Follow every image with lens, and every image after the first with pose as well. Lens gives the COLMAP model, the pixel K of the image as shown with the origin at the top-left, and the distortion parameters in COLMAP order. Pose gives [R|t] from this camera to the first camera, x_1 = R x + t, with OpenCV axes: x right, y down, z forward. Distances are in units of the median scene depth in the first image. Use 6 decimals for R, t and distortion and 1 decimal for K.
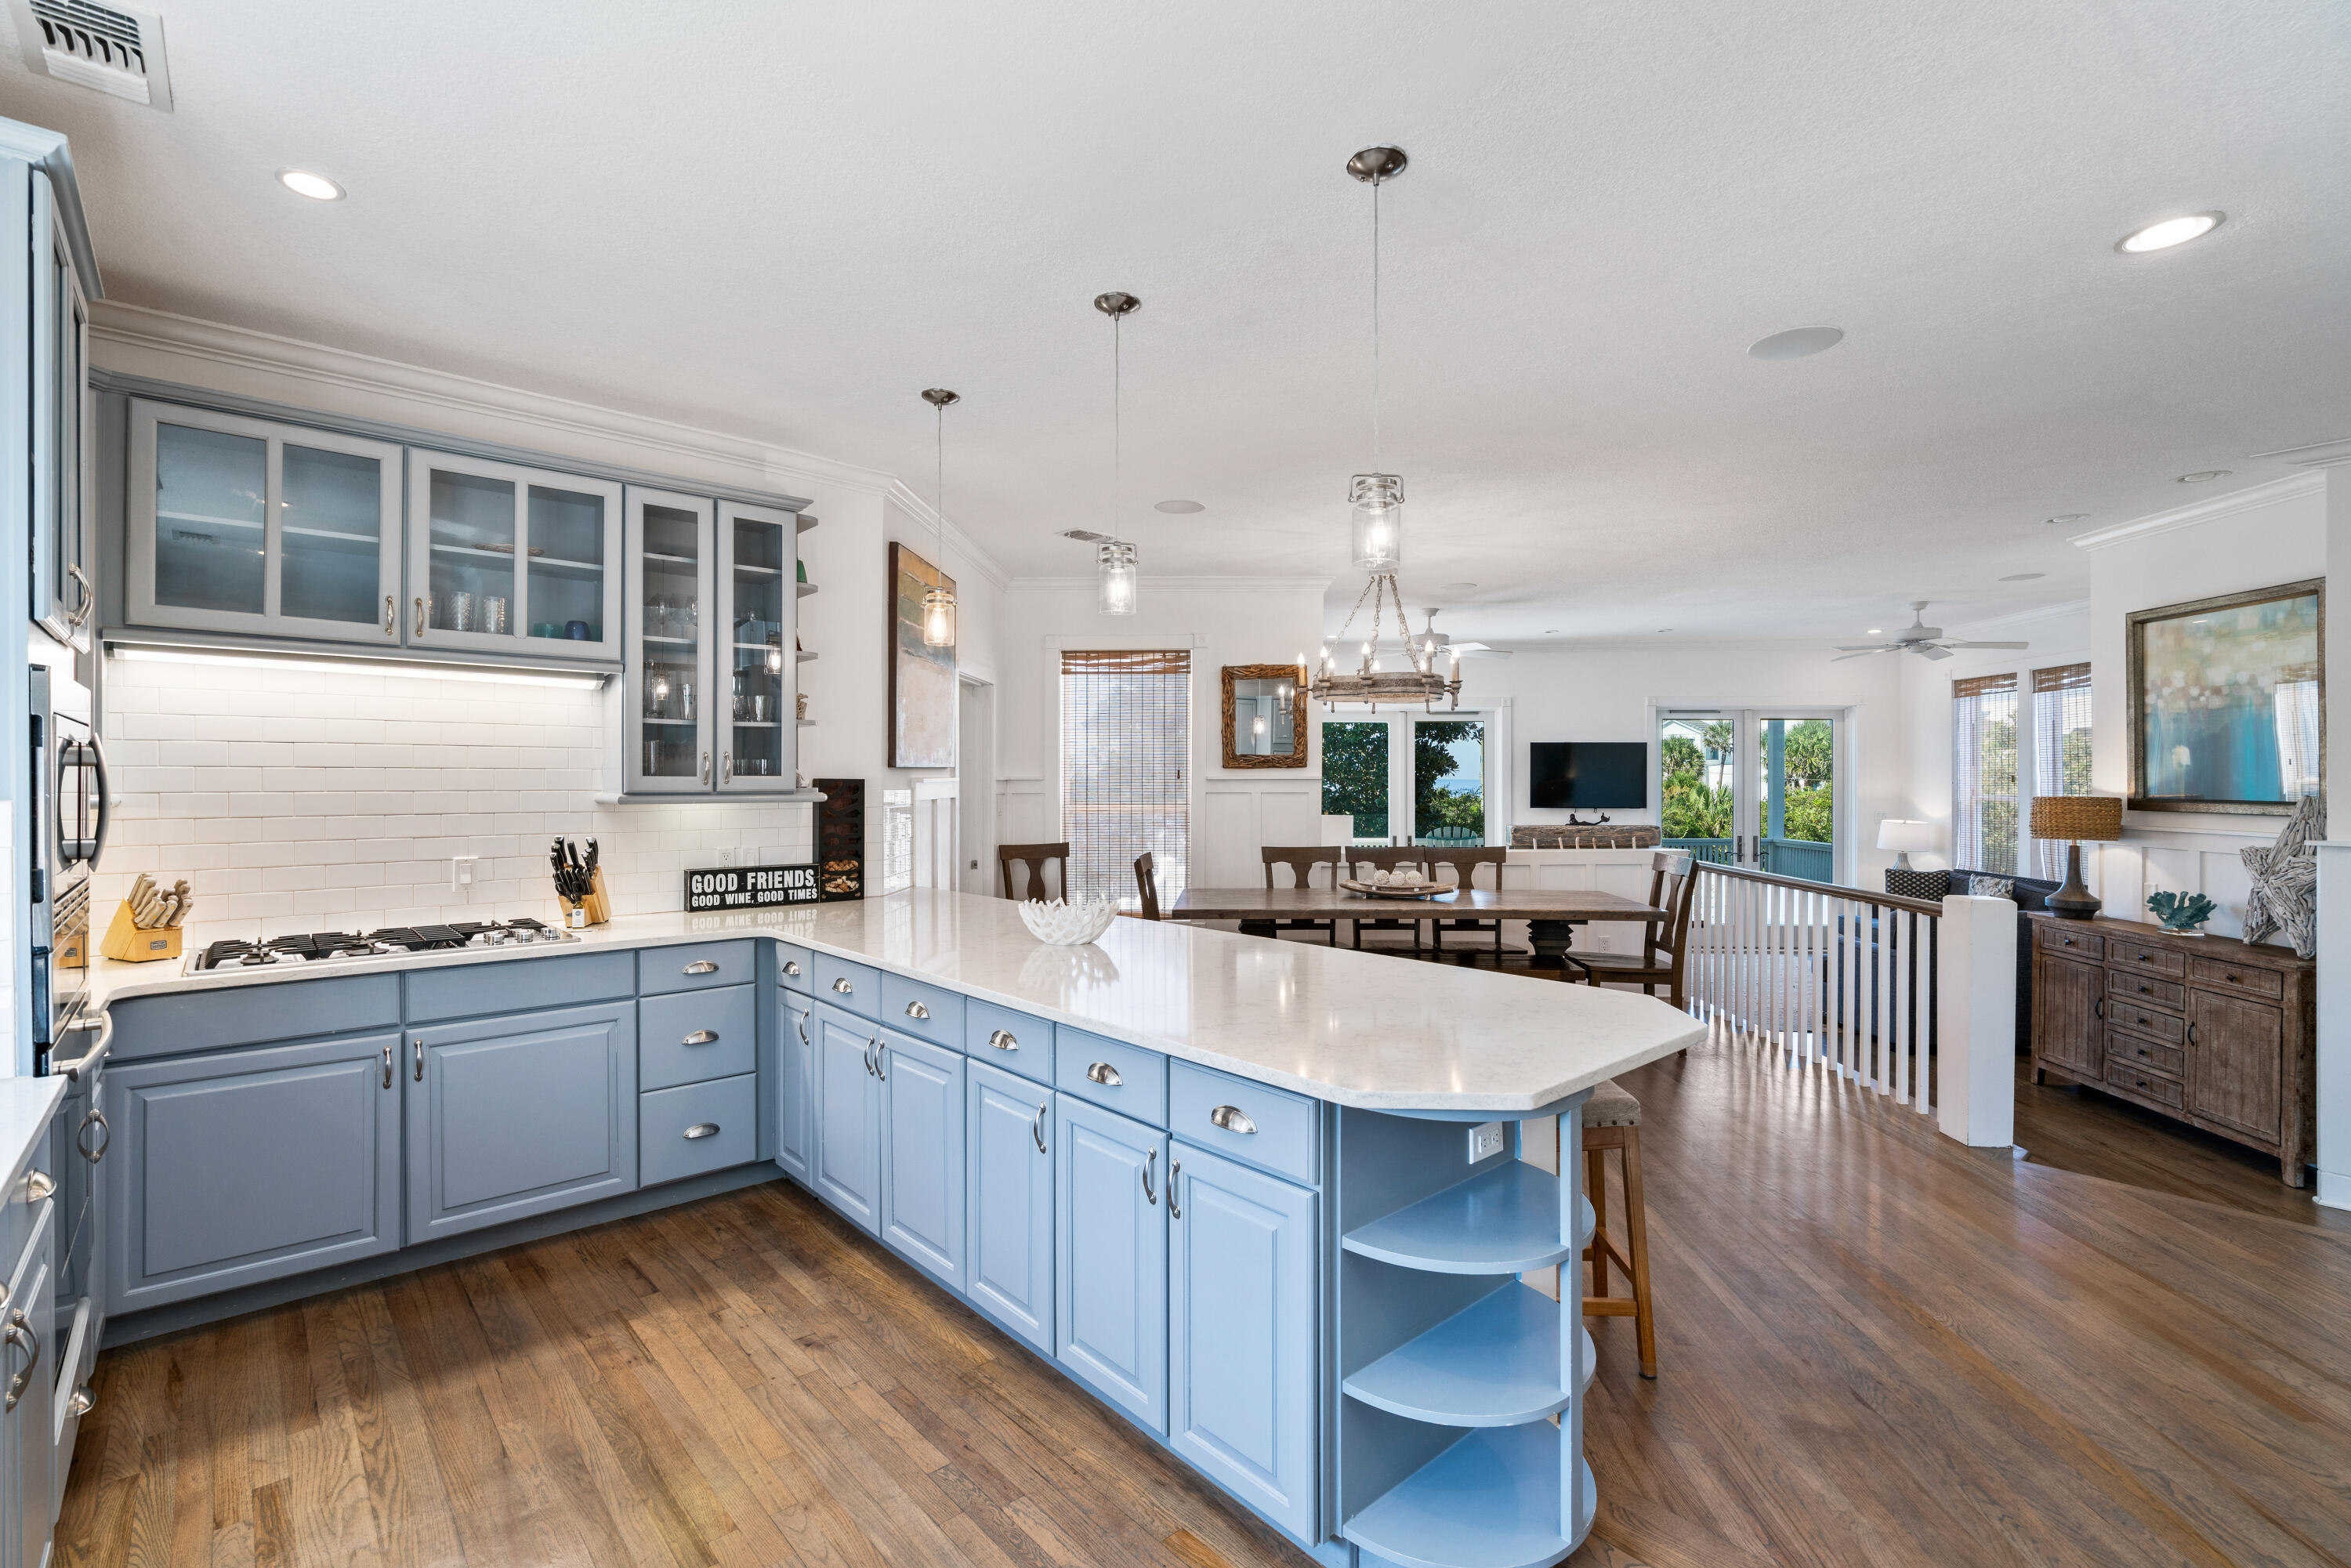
lens RADIAL K [[1071.9, 0, 1162.7], [0, 1071.9, 783.4], [0, 0, 1]] dist [-0.006286, 0.000694]
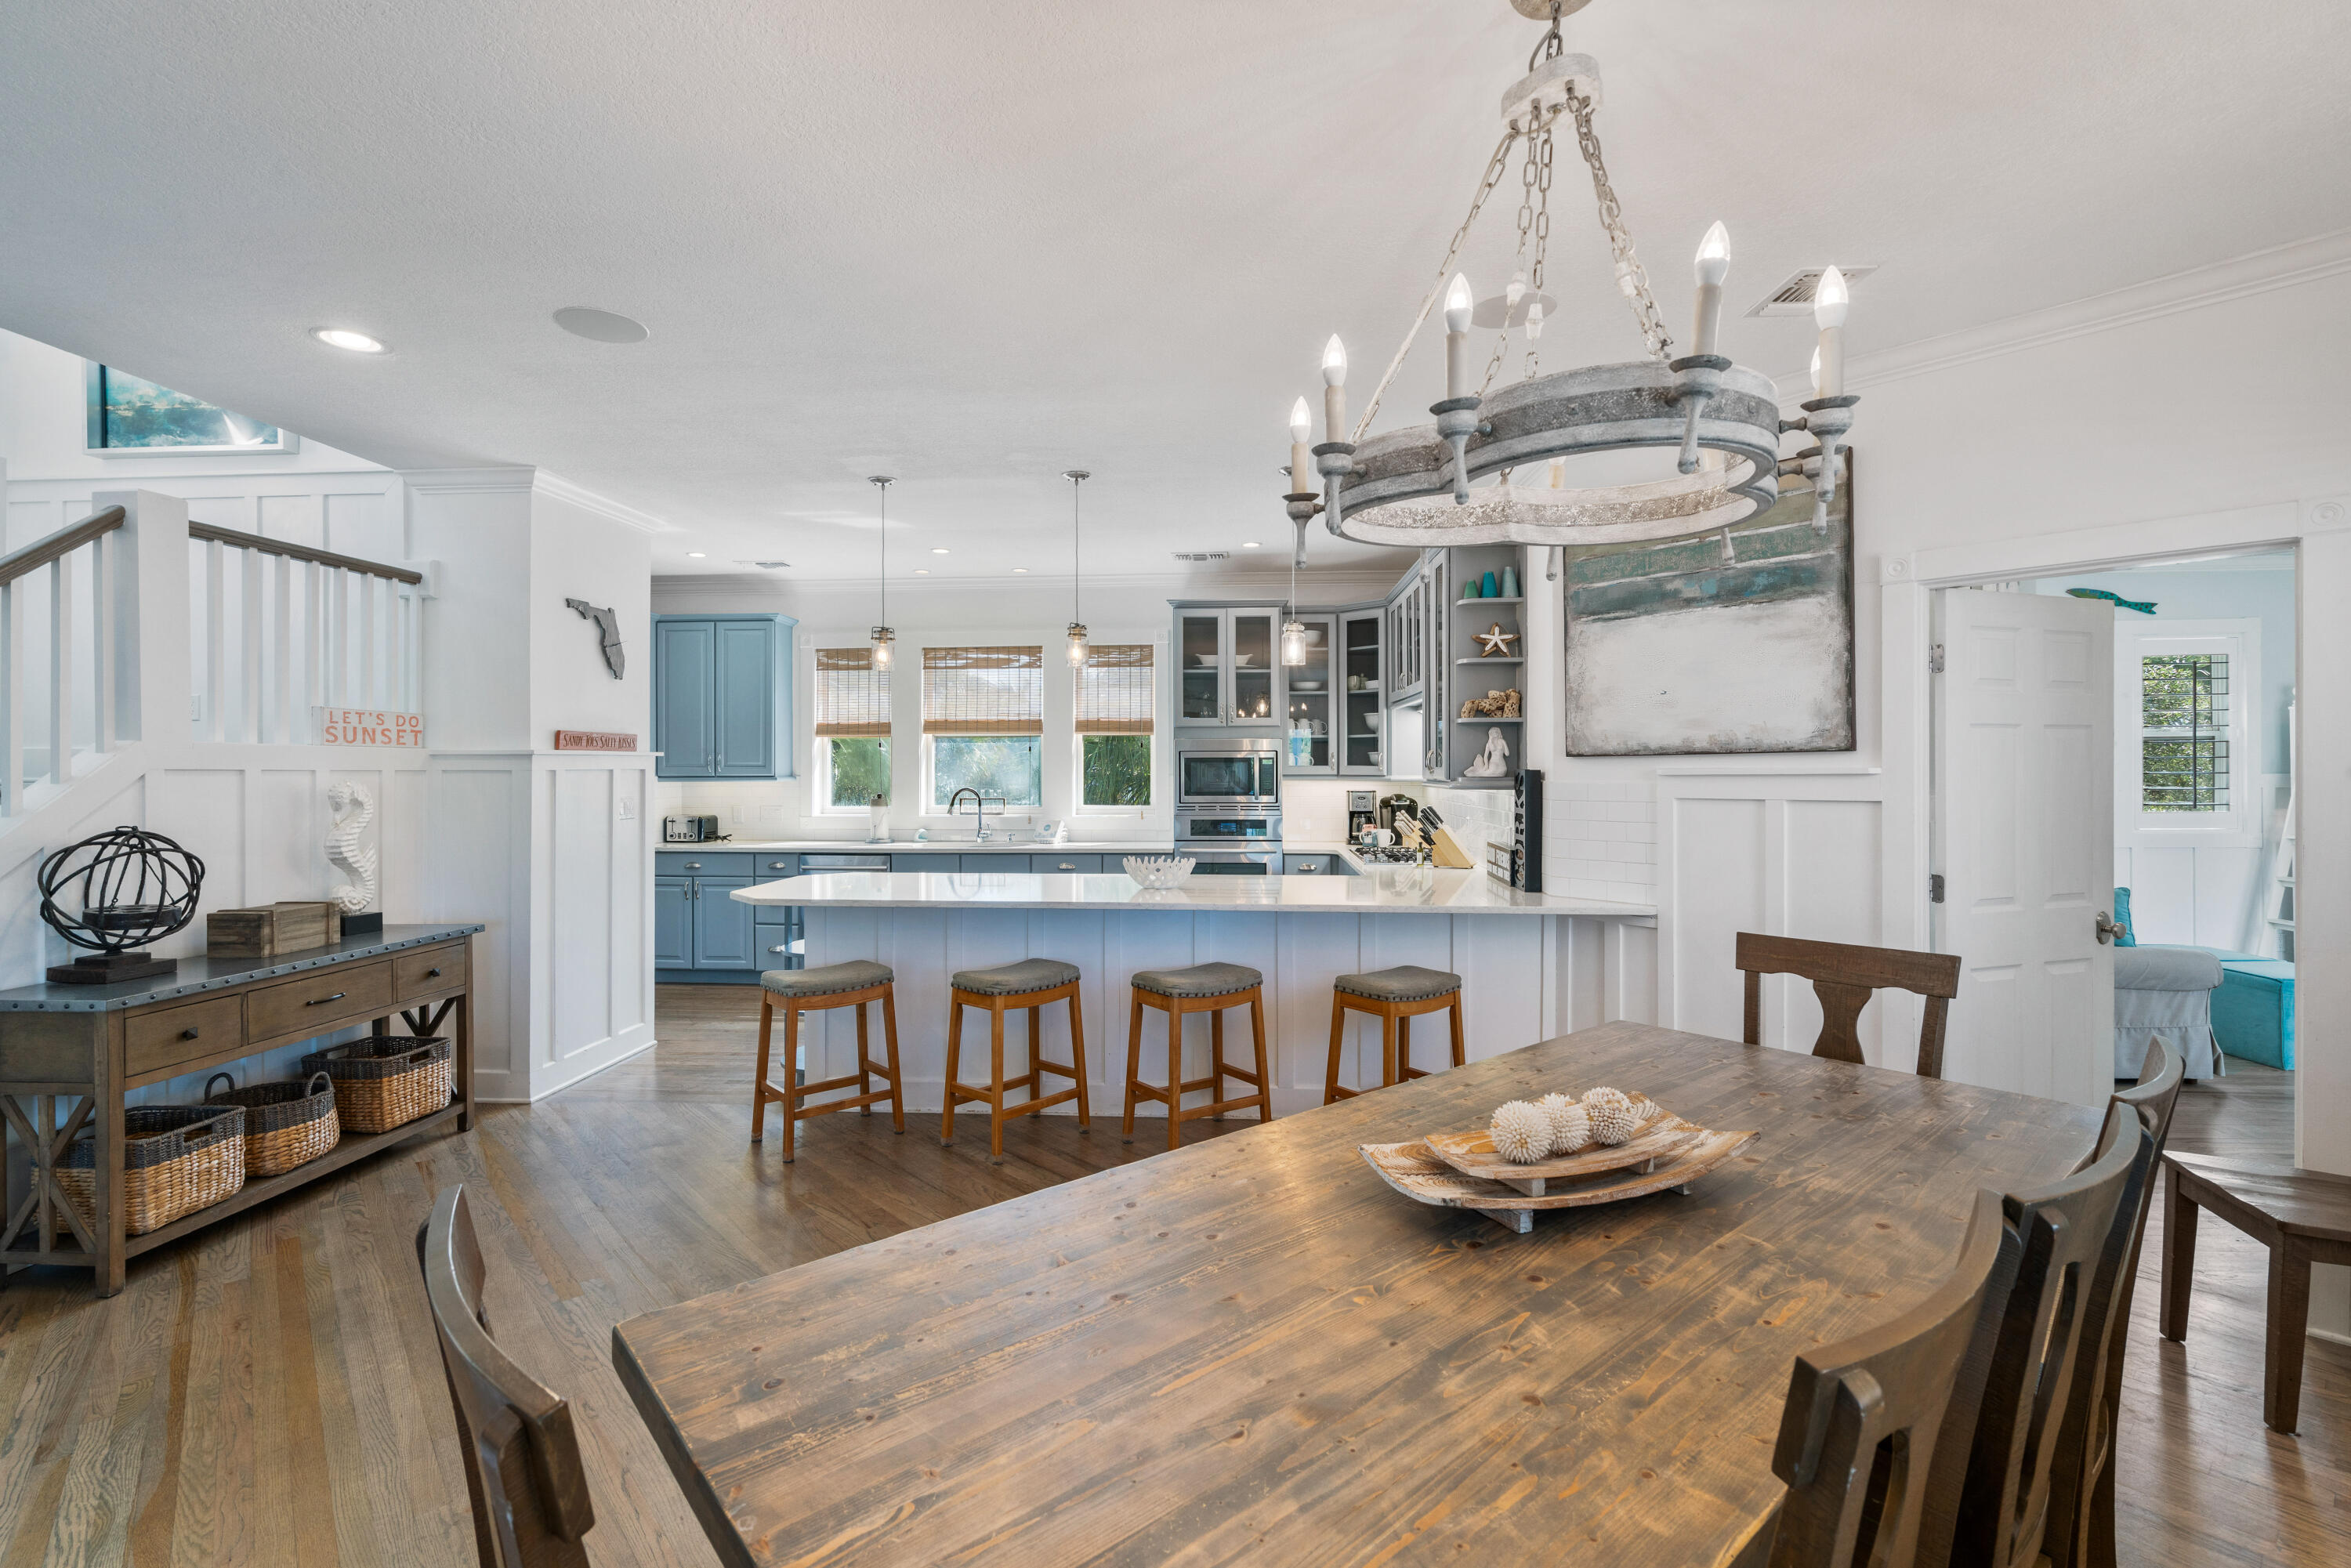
lens RADIAL K [[1033.2, 0, 1180.9], [0, 1033.2, 767.1], [0, 0, 1]] dist [-0.022836, 0.000093]
pose [[-0.702176, 0.000053, -0.712003, 0.670579], [0.000260, 1.000000, -0.000182, -0.006592], [0.712003, -0.000312, -0.702176, 1.568510]]
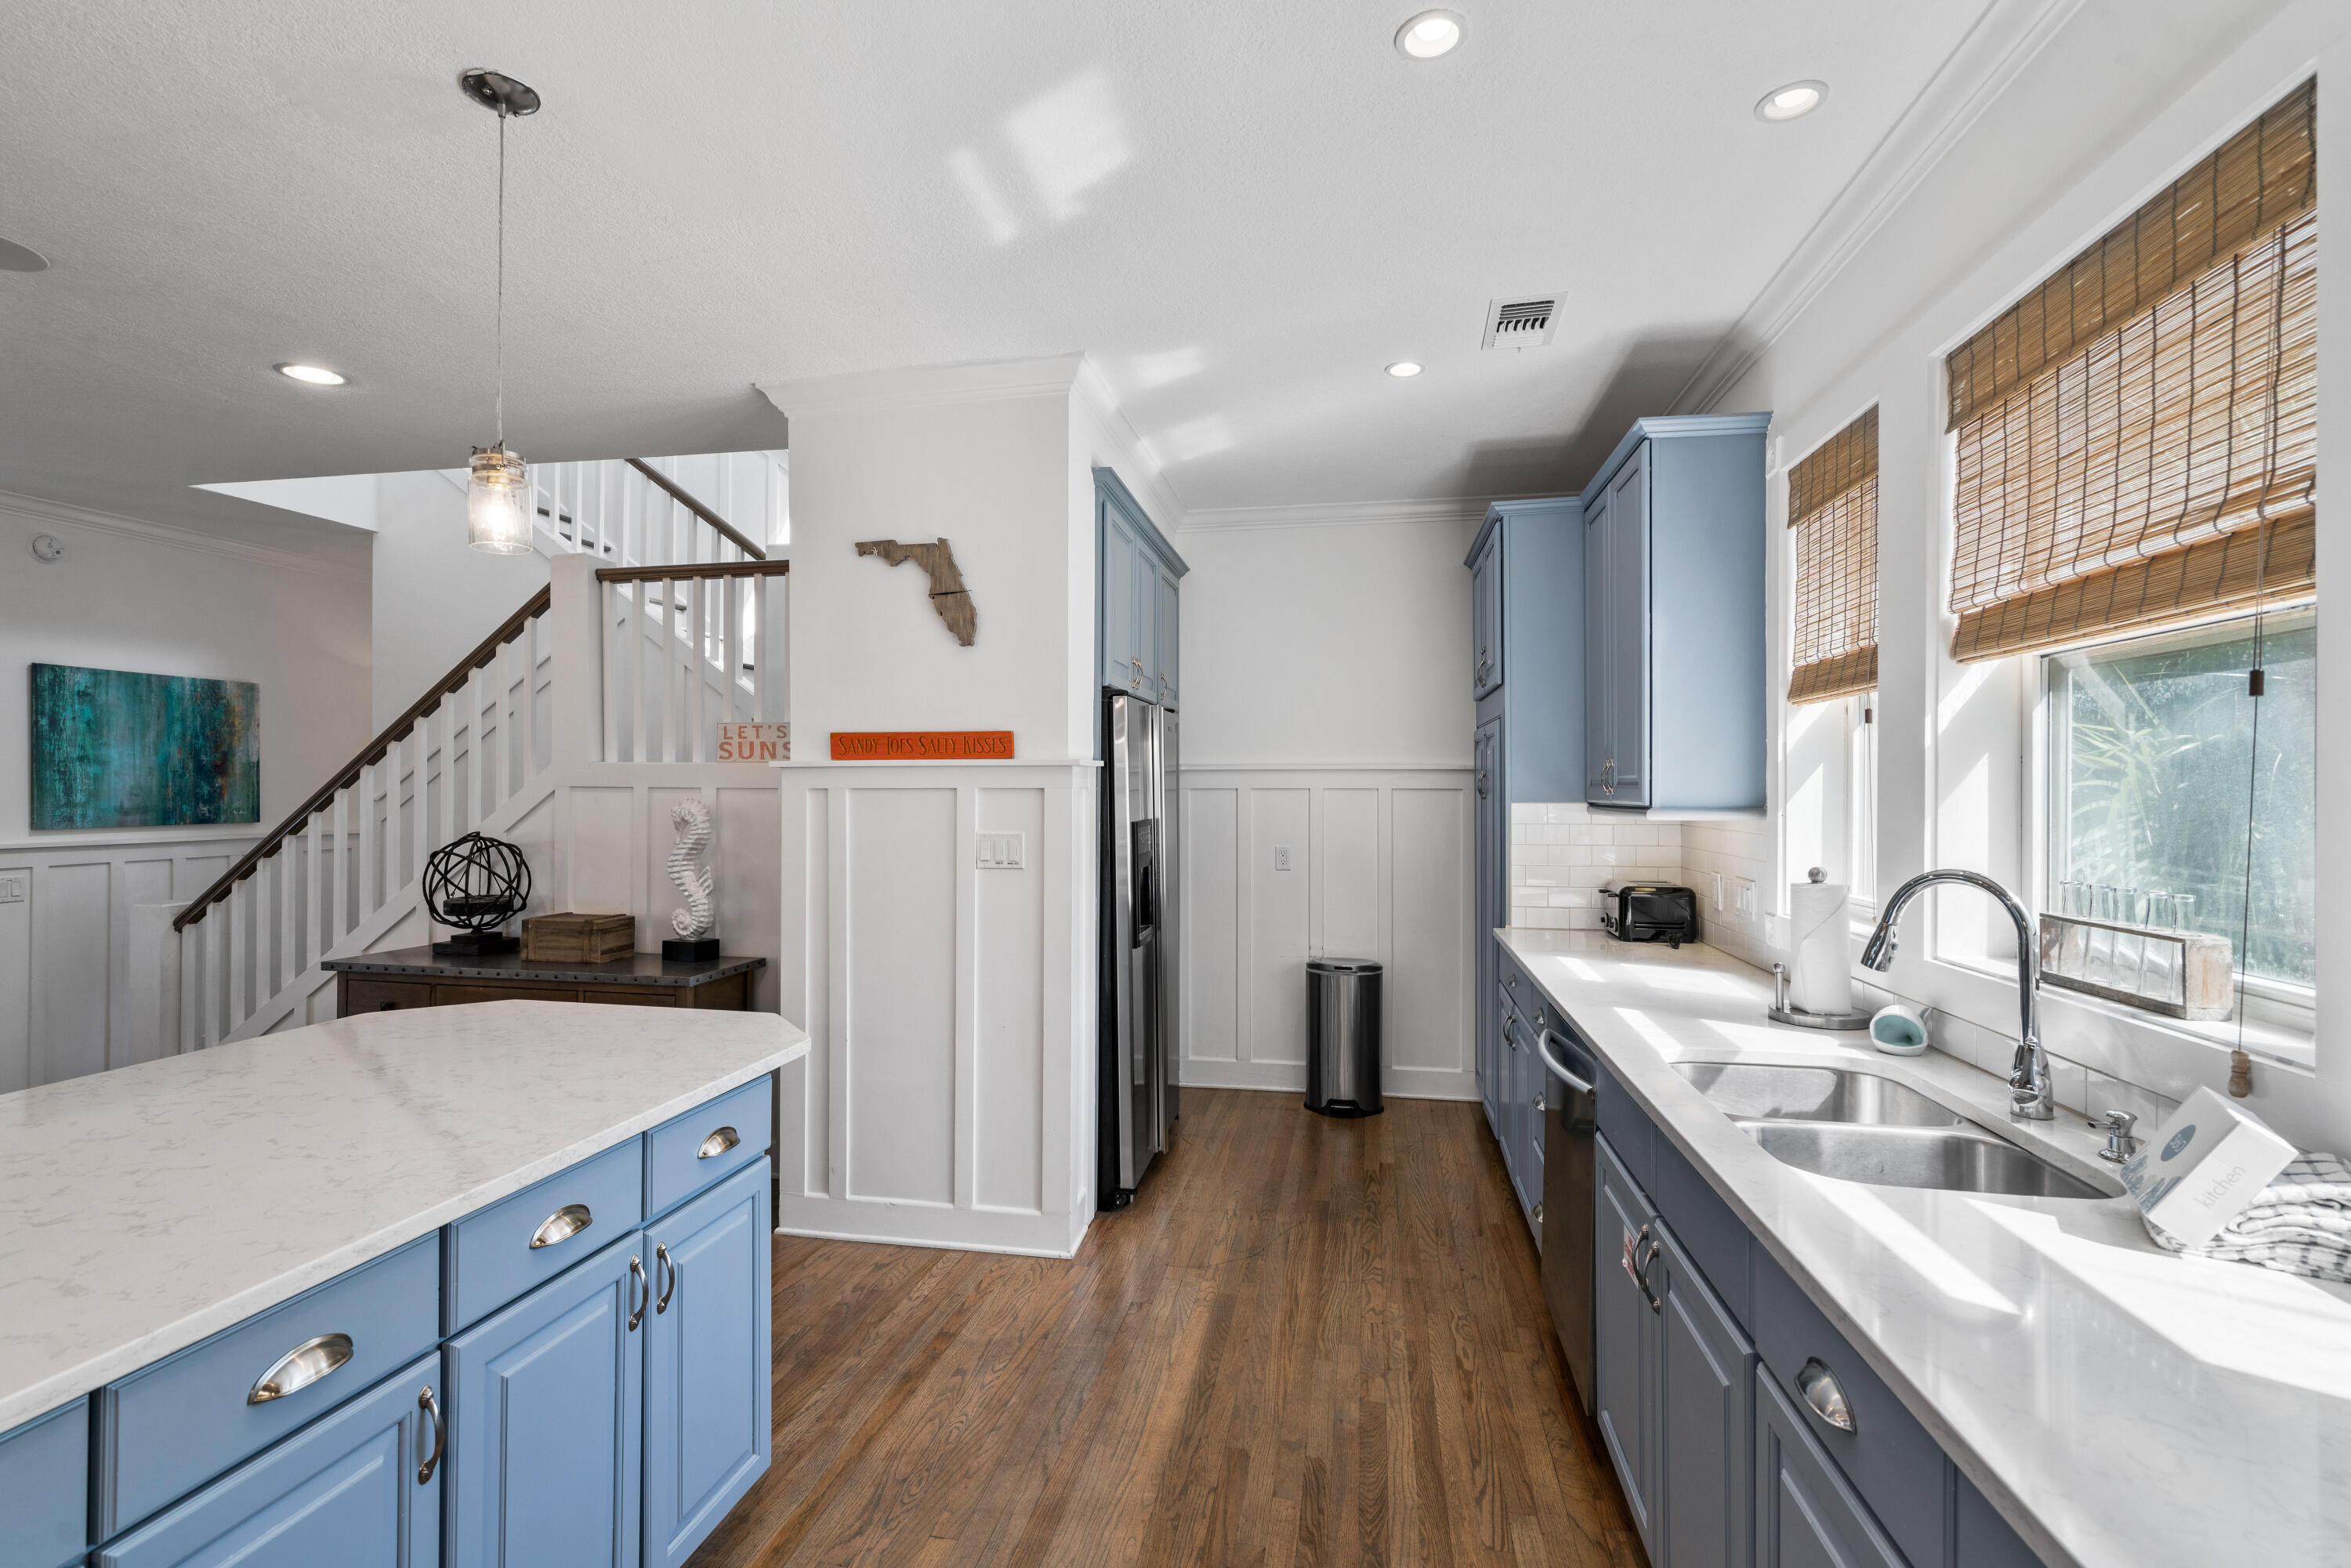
lens RADIAL K [[1071.9, 0, 1162.7], [0, 1071.9, 783.4], [0, 0, 1]] dist [-0.006286, 0.000694]
pose [[-0.612477, 0.002926, 0.790483, -0.452140], [-0.002473, 0.999981, -0.005617, -0.003360], [-0.790485, -0.005395, -0.612458, 0.617926]]
